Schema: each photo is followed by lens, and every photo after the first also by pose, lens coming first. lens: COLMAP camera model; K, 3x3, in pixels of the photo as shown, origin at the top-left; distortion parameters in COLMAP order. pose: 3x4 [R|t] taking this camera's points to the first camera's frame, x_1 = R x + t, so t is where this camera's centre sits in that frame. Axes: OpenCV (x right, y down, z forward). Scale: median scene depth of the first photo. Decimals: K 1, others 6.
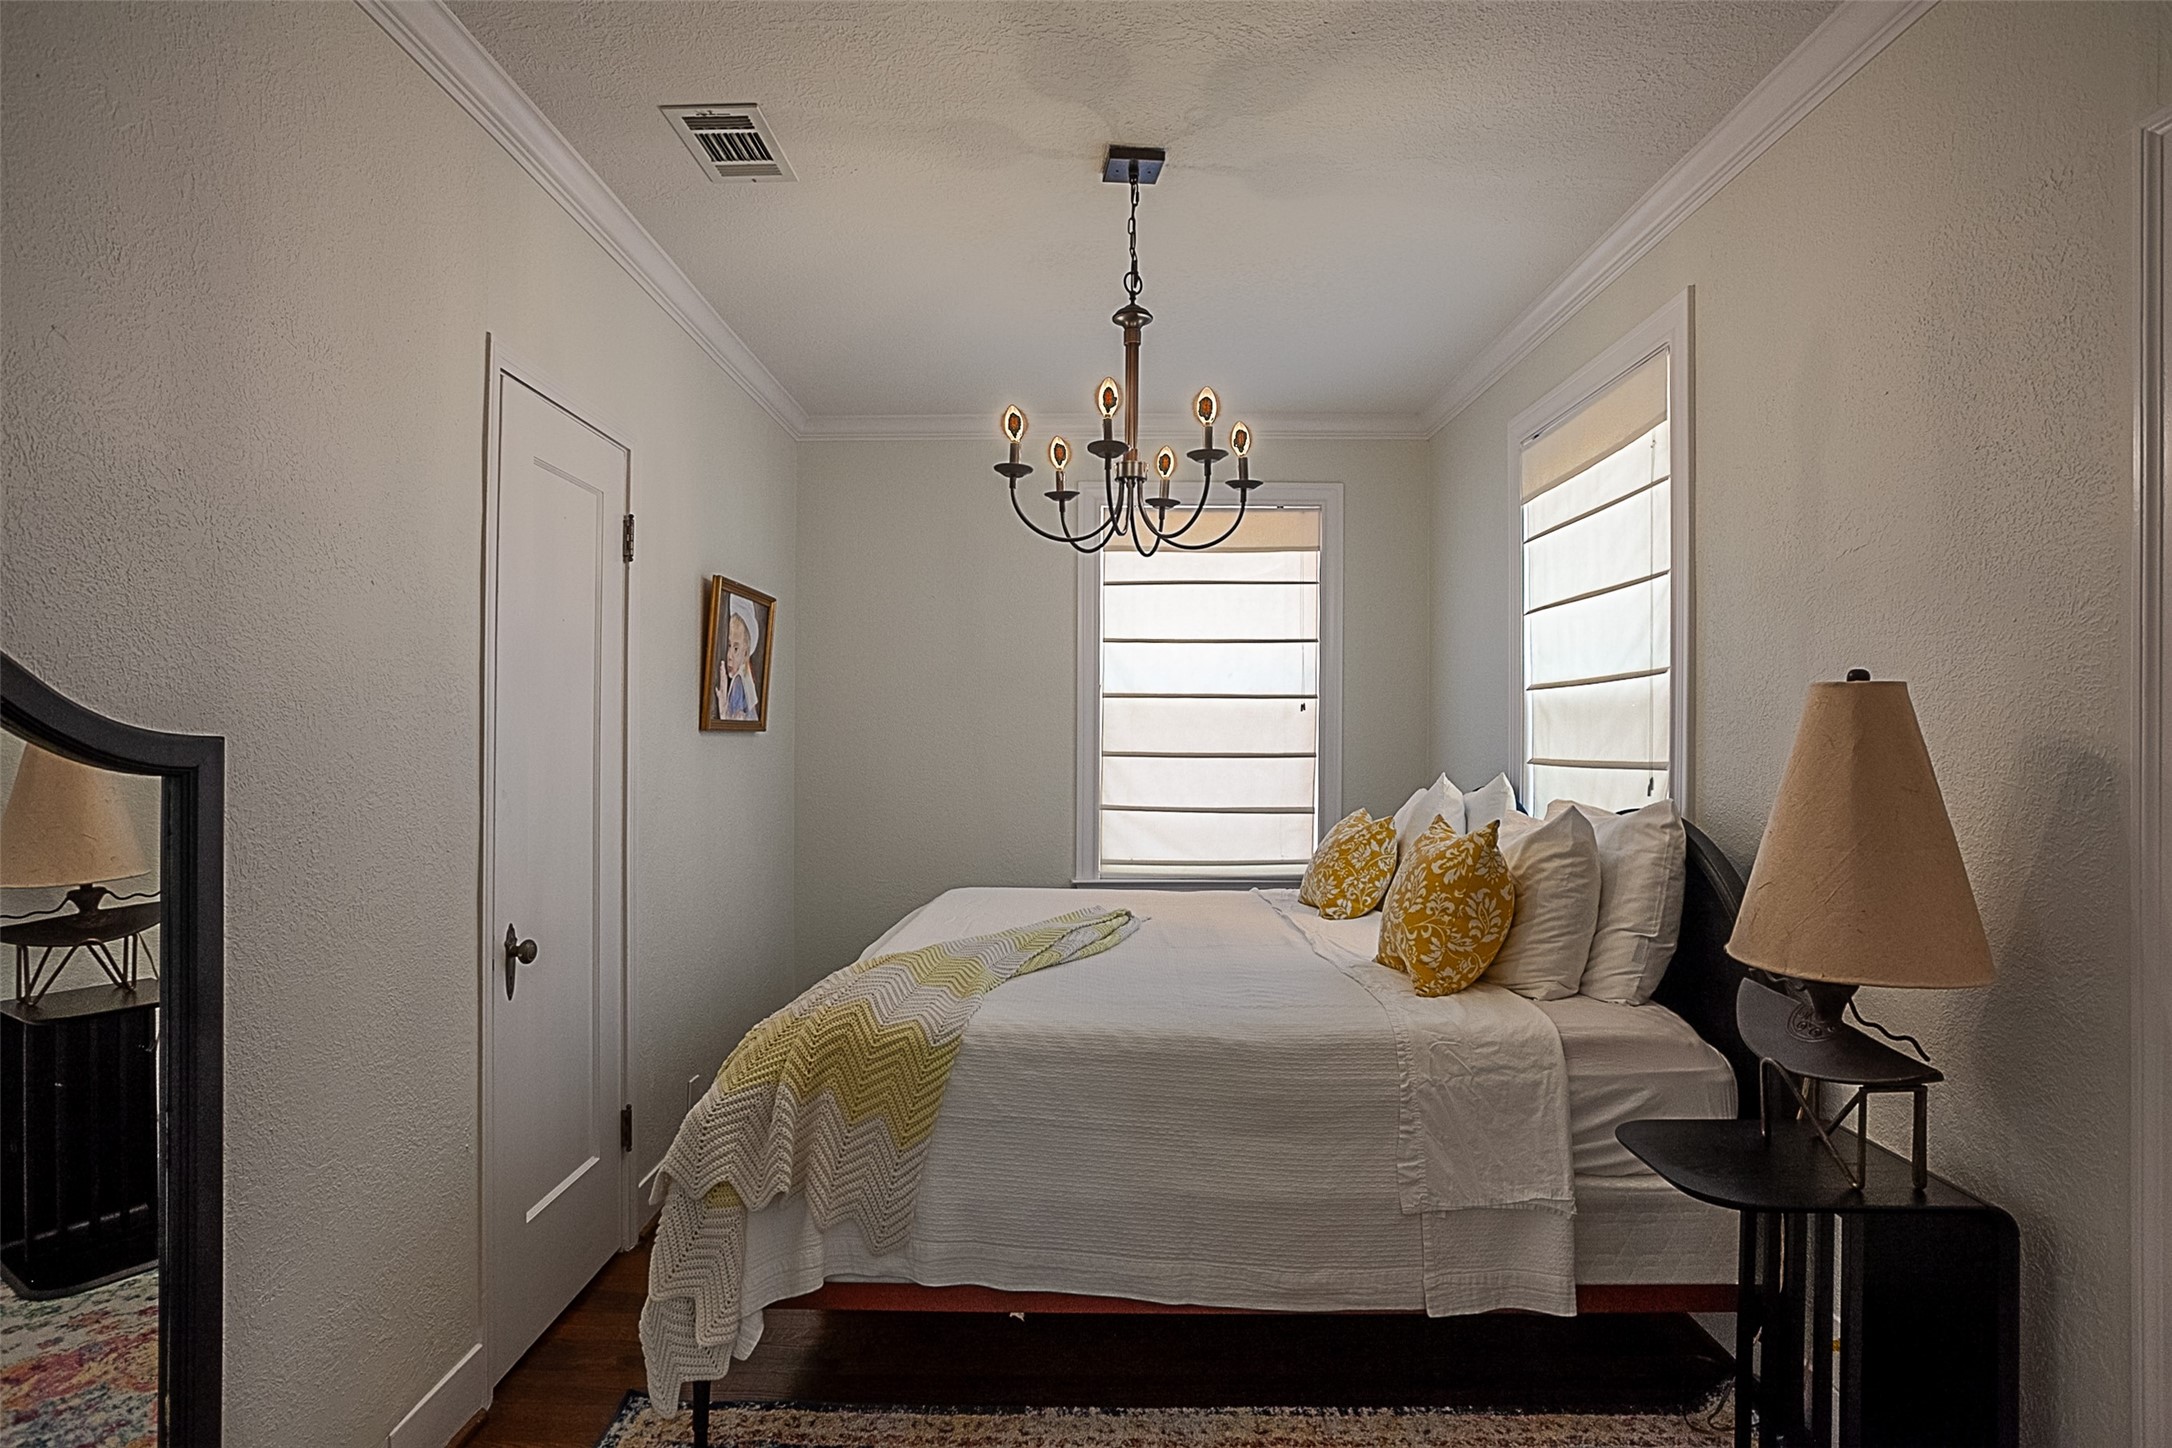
lens RADIAL K [[1061.2, 0, 1059.3], [0, 1061.2, 724.2], [0, 0, 1]] dist [-0.055760, 0.030806]
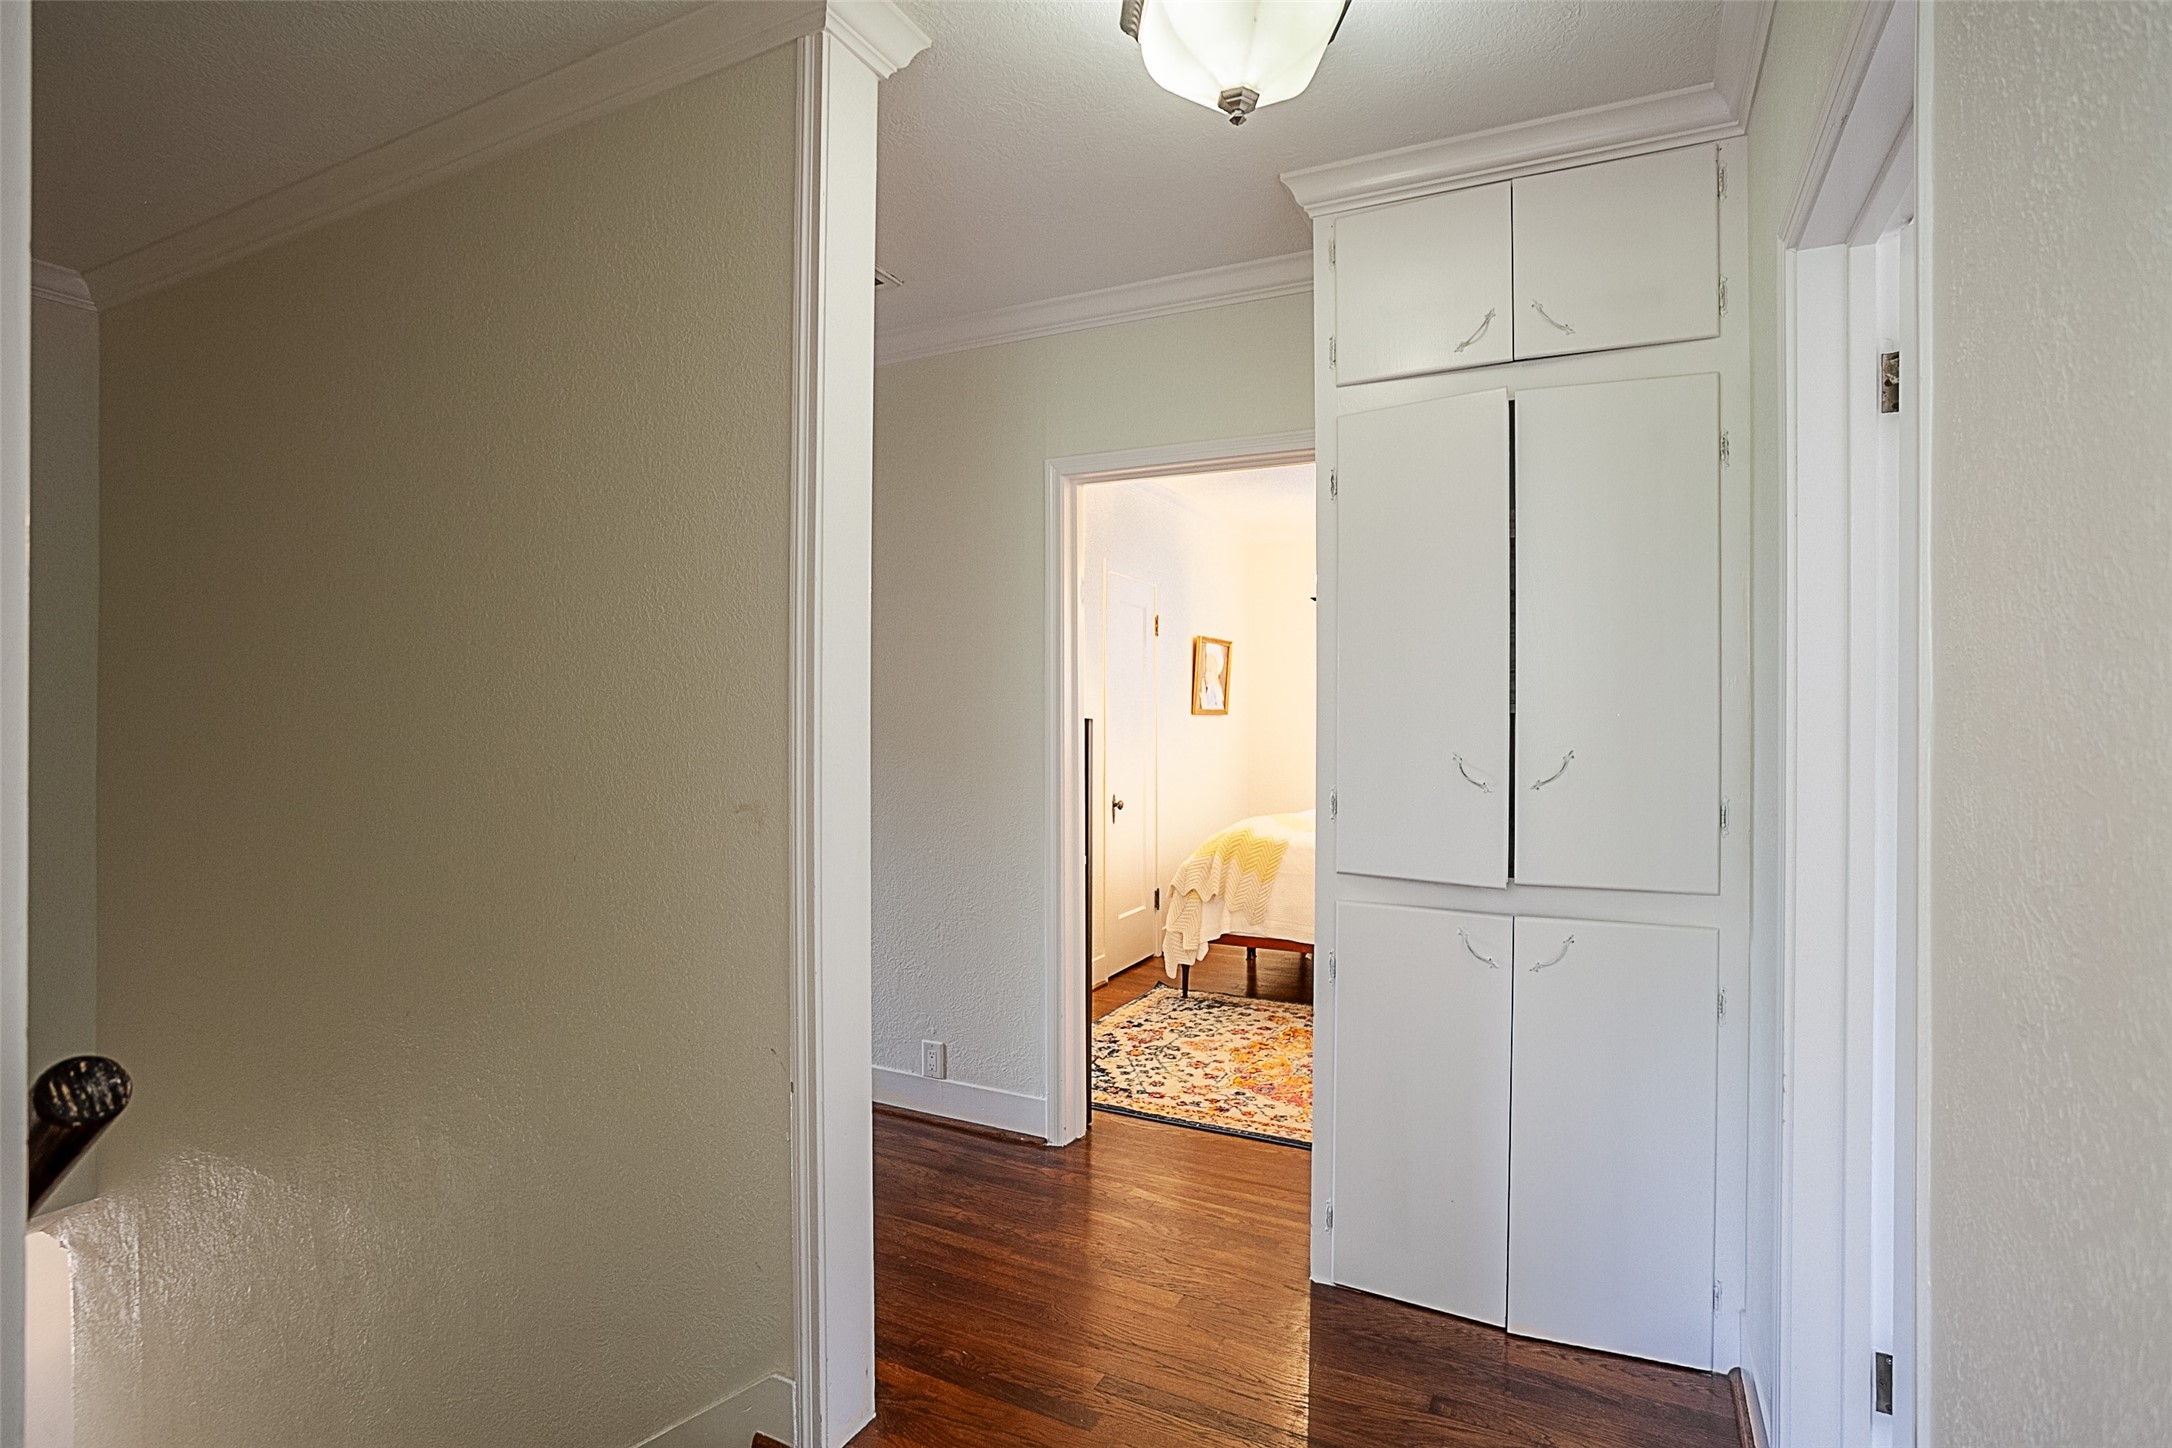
lens RADIAL K [[1061.2, 0, 1059.3], [0, 1061.2, 724.2], [0, 0, 1]] dist [-0.055760, 0.030806]
pose [[0.889244, -0.000337, -0.457434, 0.557577], [0.008587, 0.999836, 0.015957, -0.017259], [0.457354, -0.018118, 0.889100, -1.411169]]
